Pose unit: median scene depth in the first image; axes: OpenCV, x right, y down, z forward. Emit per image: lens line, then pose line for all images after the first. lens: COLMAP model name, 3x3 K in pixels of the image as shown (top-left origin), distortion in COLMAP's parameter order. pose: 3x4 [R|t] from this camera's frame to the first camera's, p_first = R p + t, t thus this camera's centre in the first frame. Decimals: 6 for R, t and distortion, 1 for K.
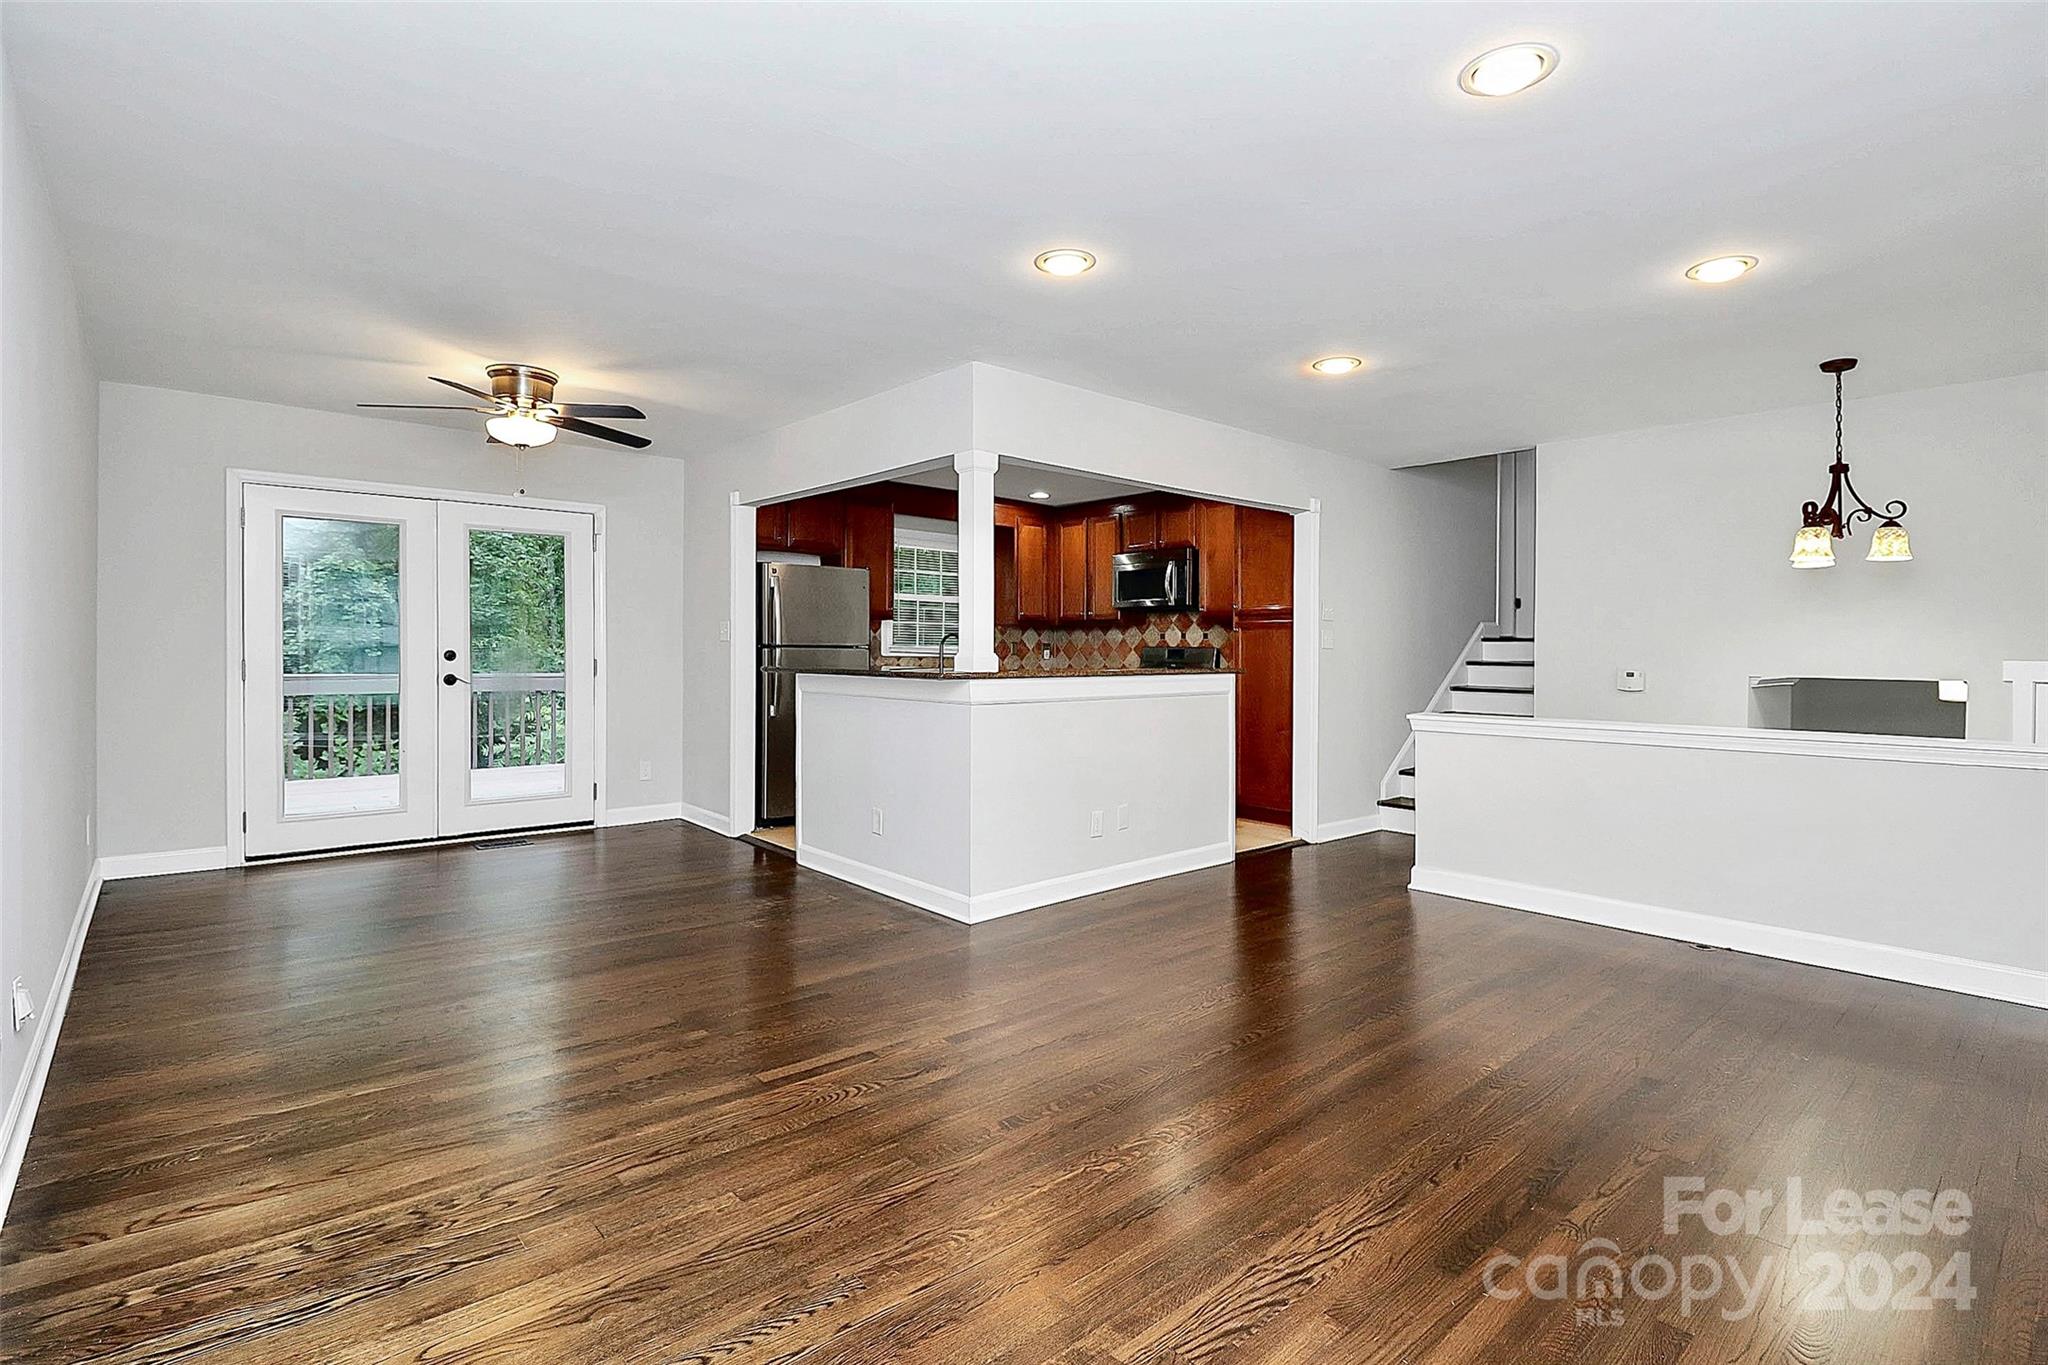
lens RADIAL K [[968.4, 0, 1019.8], [0, 968.4, 668.2], [0, 0, 1]] dist [0.000439, -0.015441]
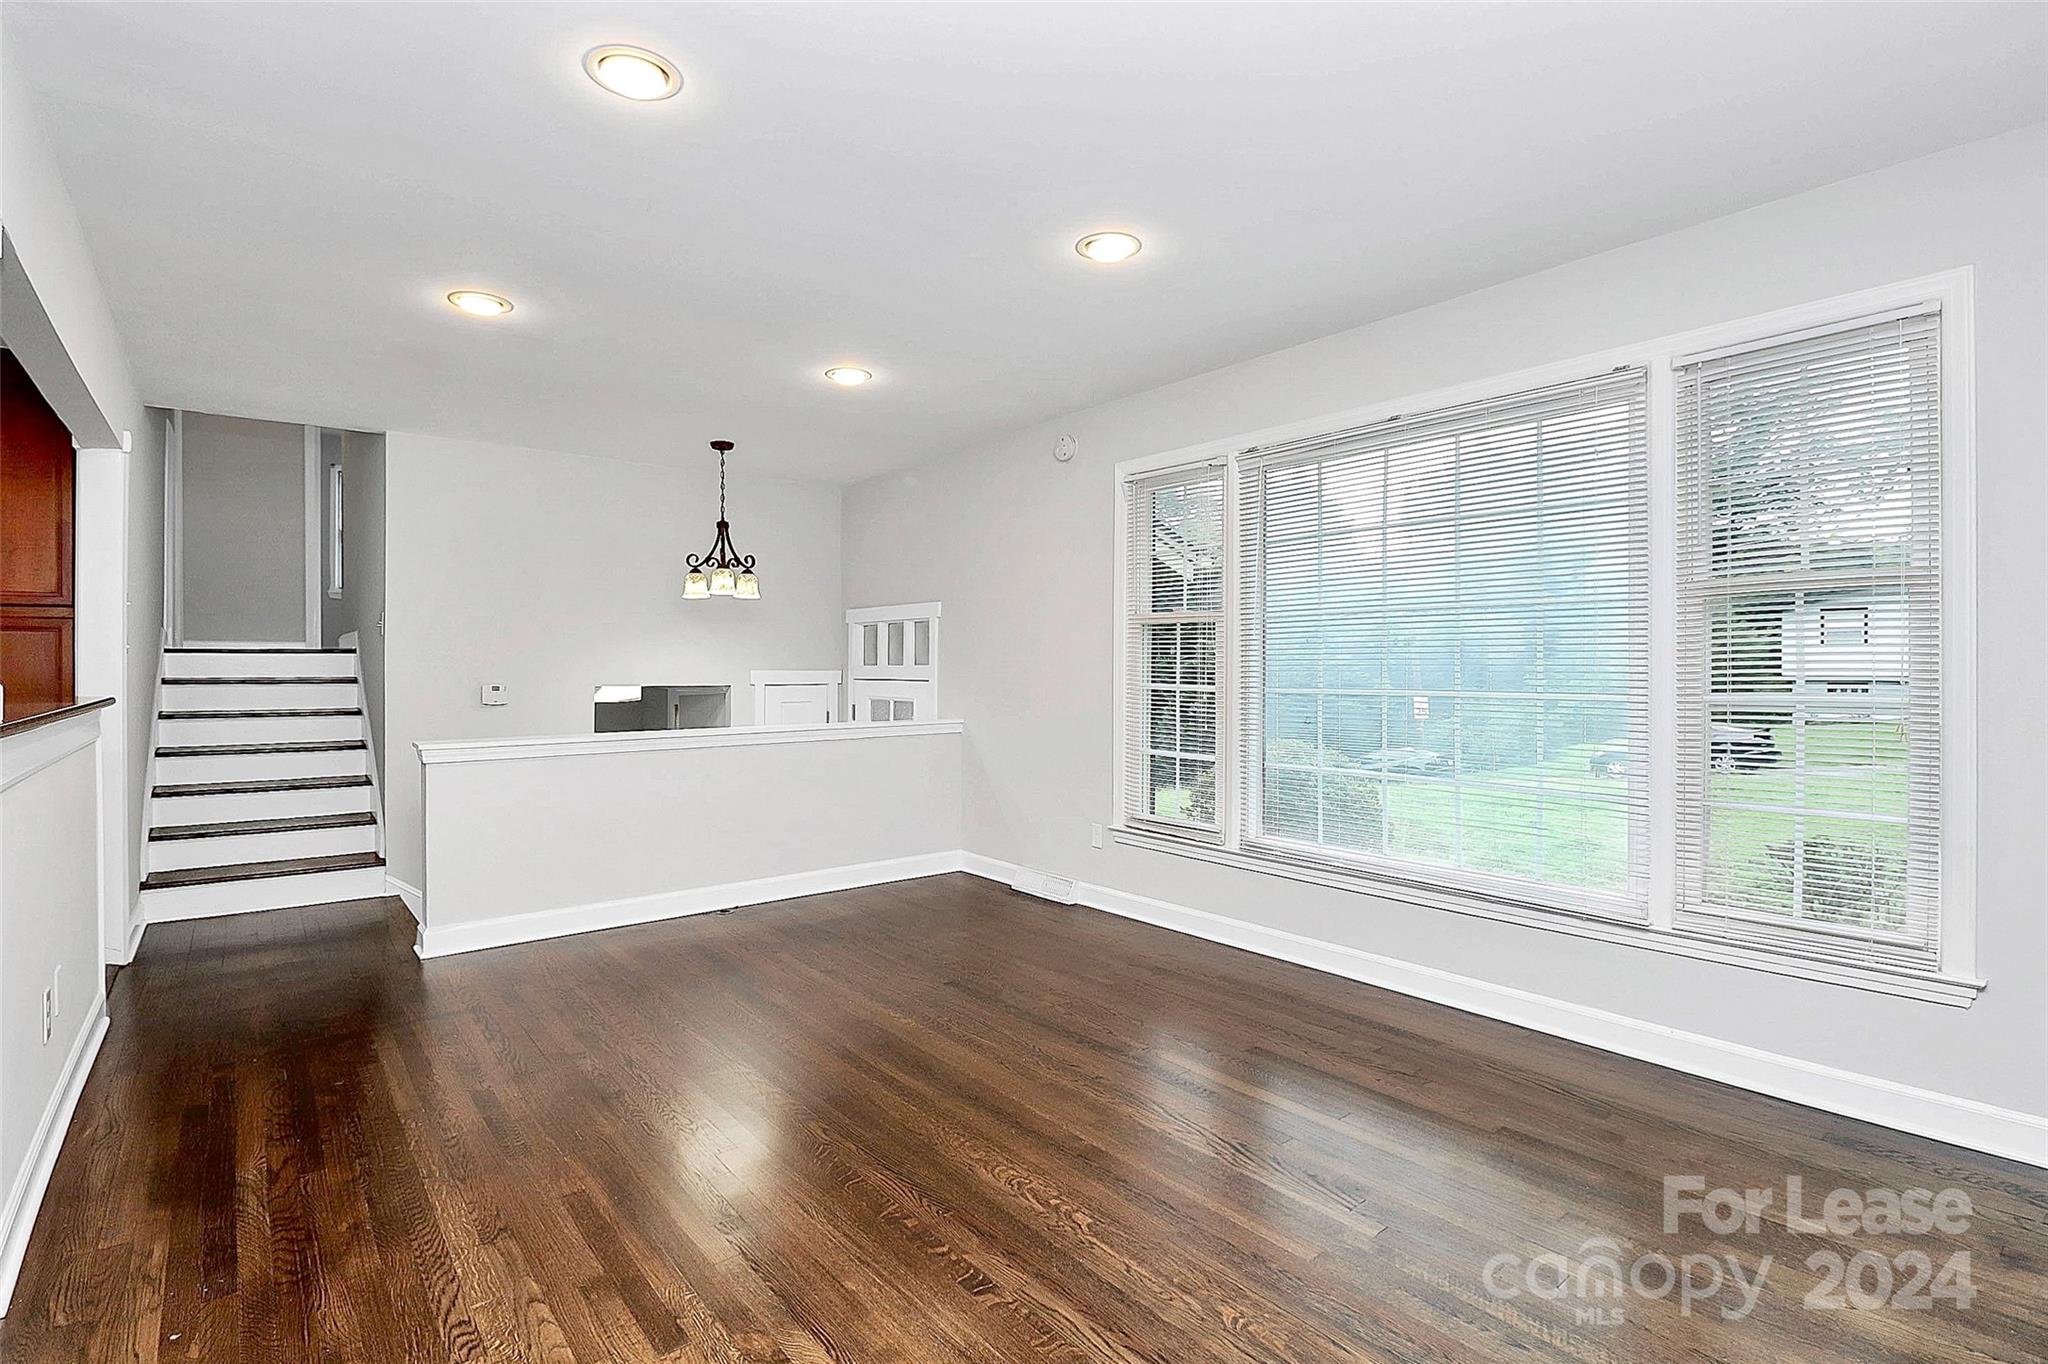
lens RADIAL K [[968.4, 0, 1019.8], [0, 968.4, 667.7], [0, 0, 1]] dist [0.000439, -0.015441]
pose [[0.034783, -0.006256, 0.999375, -0.309416], [0.020168, 0.999781, 0.005556, -0.008596], [-0.999191, 0.019962, 0.034902, 0.375158]]
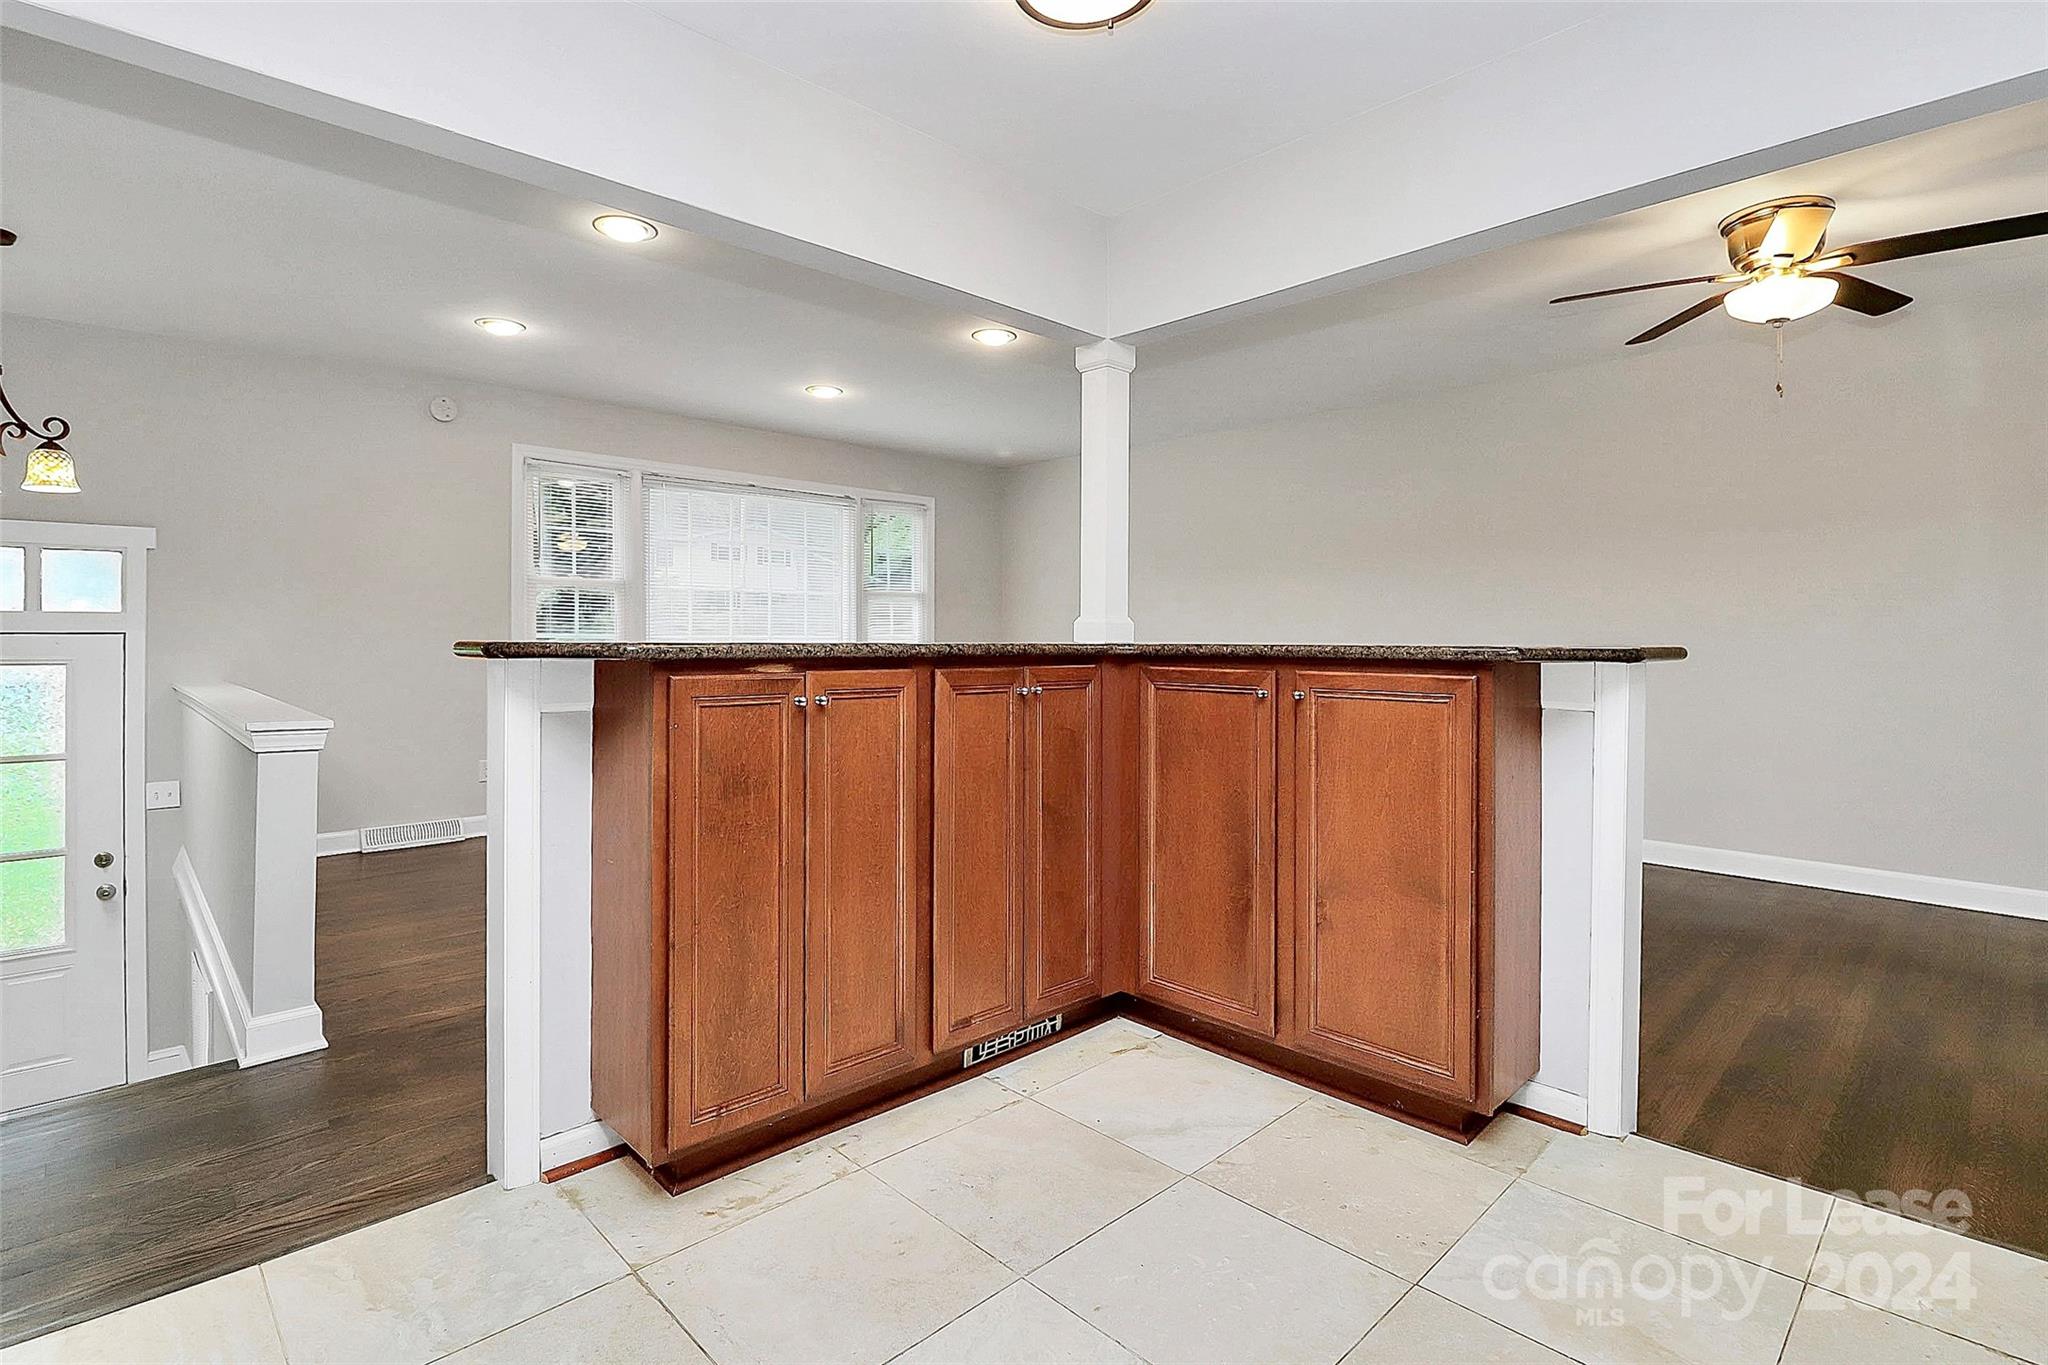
lens RADIAL K [[968.9, 0, 1018.6], [0, 968.9, 636.8], [0, 0, 1]] dist [-0.000362, -0.000124]
pose [[-0.998280, -0.007436, -0.058149, 0.043990], [-0.008800, 0.999692, 0.023225, -0.011554], [0.057959, 0.023696, -0.998038, 1.227169]]
